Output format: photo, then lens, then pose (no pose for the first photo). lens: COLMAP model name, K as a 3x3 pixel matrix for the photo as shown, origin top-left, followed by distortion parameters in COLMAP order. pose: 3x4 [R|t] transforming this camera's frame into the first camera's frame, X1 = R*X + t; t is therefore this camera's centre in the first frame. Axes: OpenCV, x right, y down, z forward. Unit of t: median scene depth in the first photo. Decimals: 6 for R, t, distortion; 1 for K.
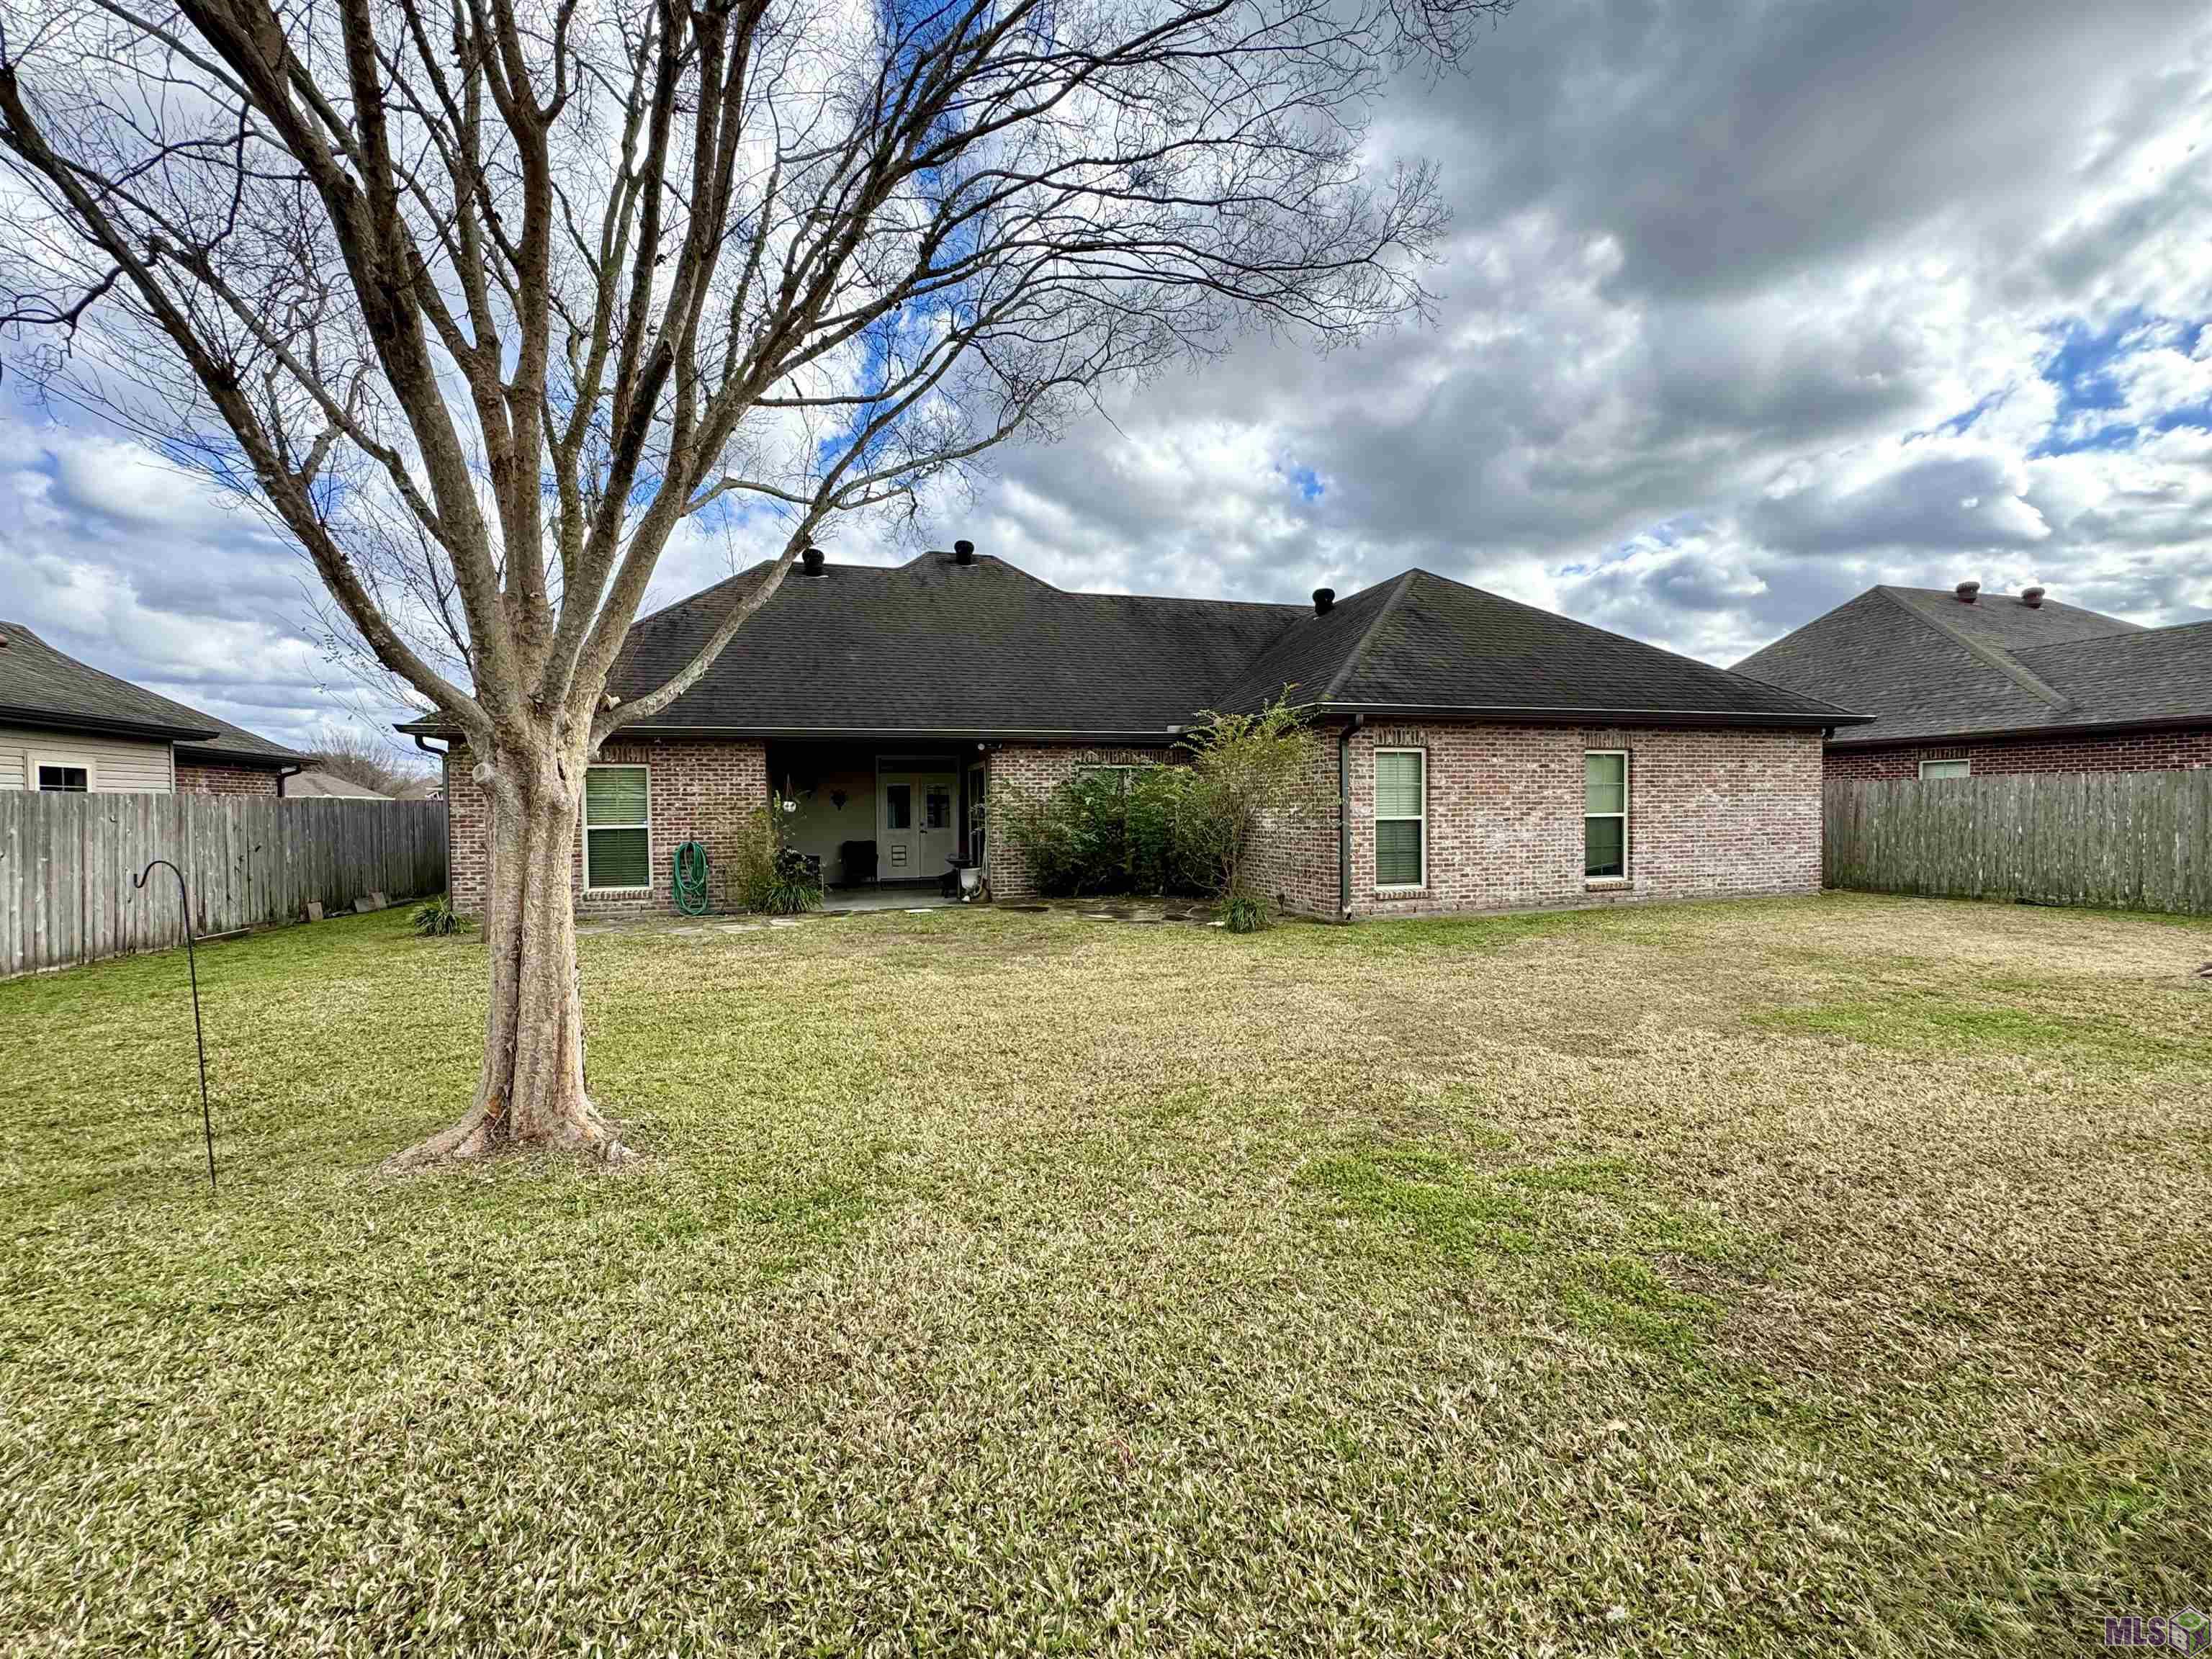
lens RADIAL K [[890.2, 0, 1101.6], [0, 890.2, 816.6], [0, 0, 1]] dist [-0.002167, -0.000124]
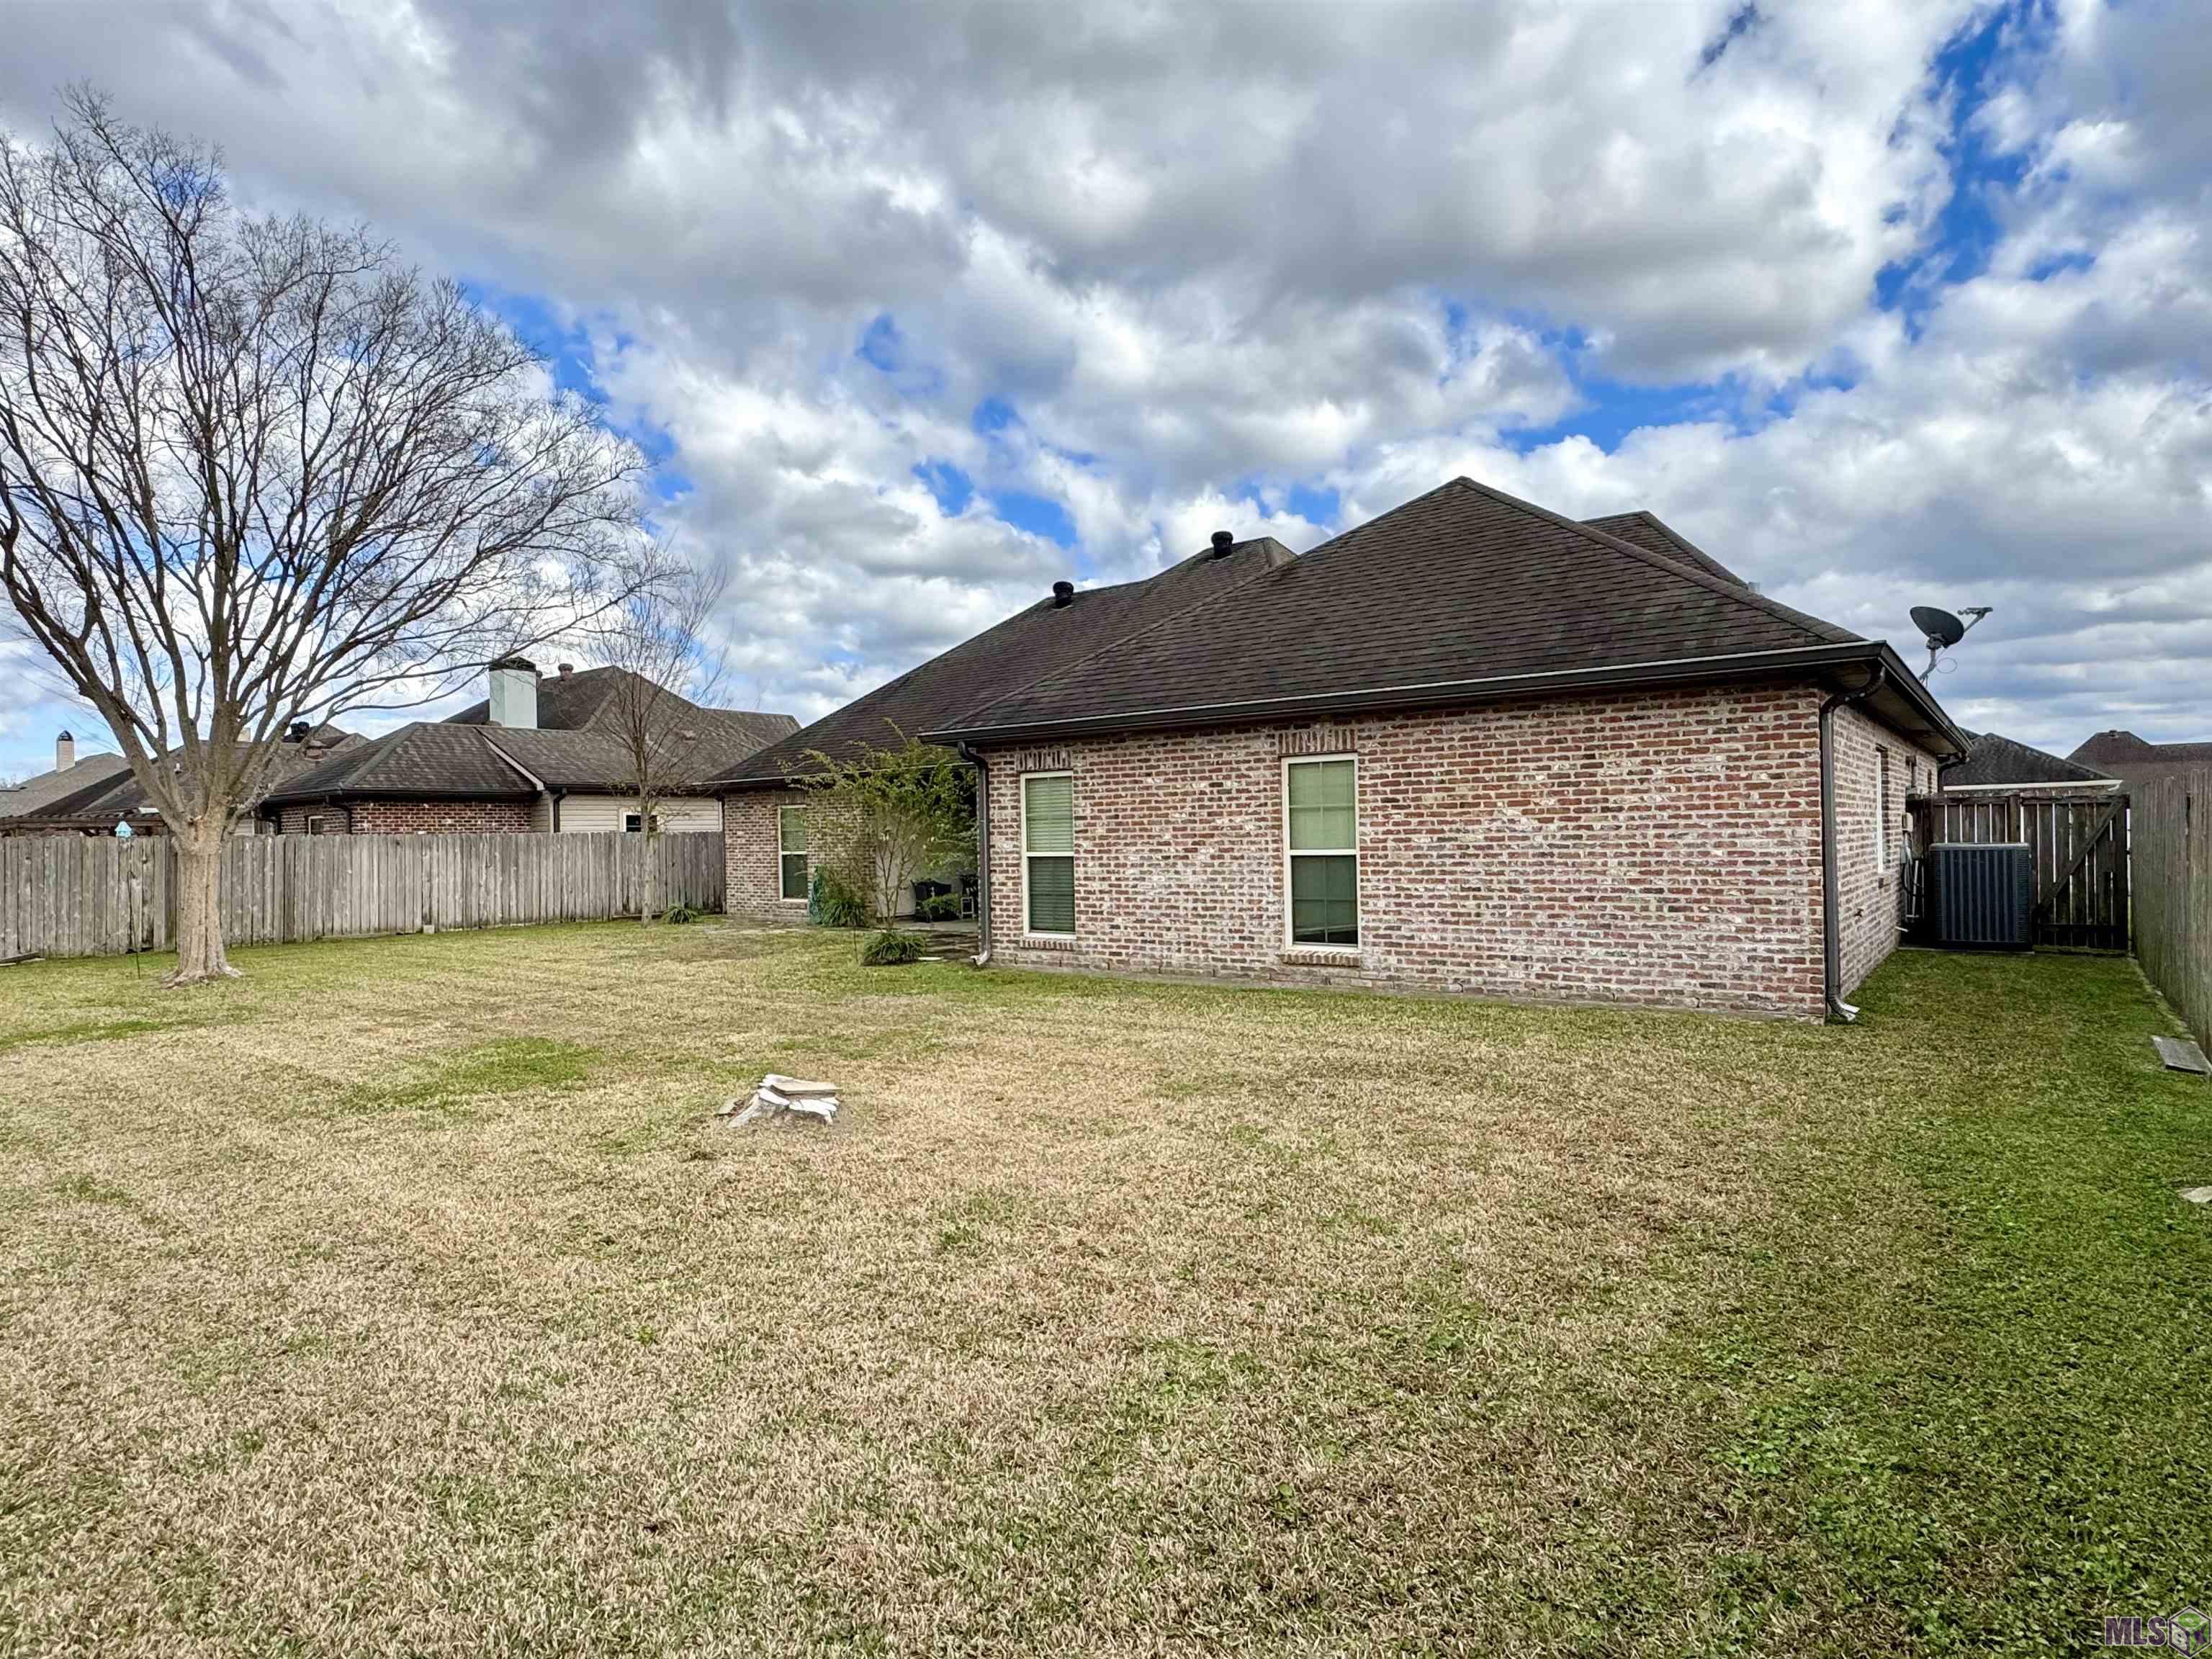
lens RADIAL K [[1223.6, 0, 1106.2], [0, 1223.6, 831.8], [0, 0, 1]] dist [0.002875, 0.000133]
pose [[0.576639, -0.004308, -0.816988, 1.266536], [0.000757, 0.999988, -0.004739, -0.013733], [0.816999, 0.002114, 0.576636, 0.352082]]
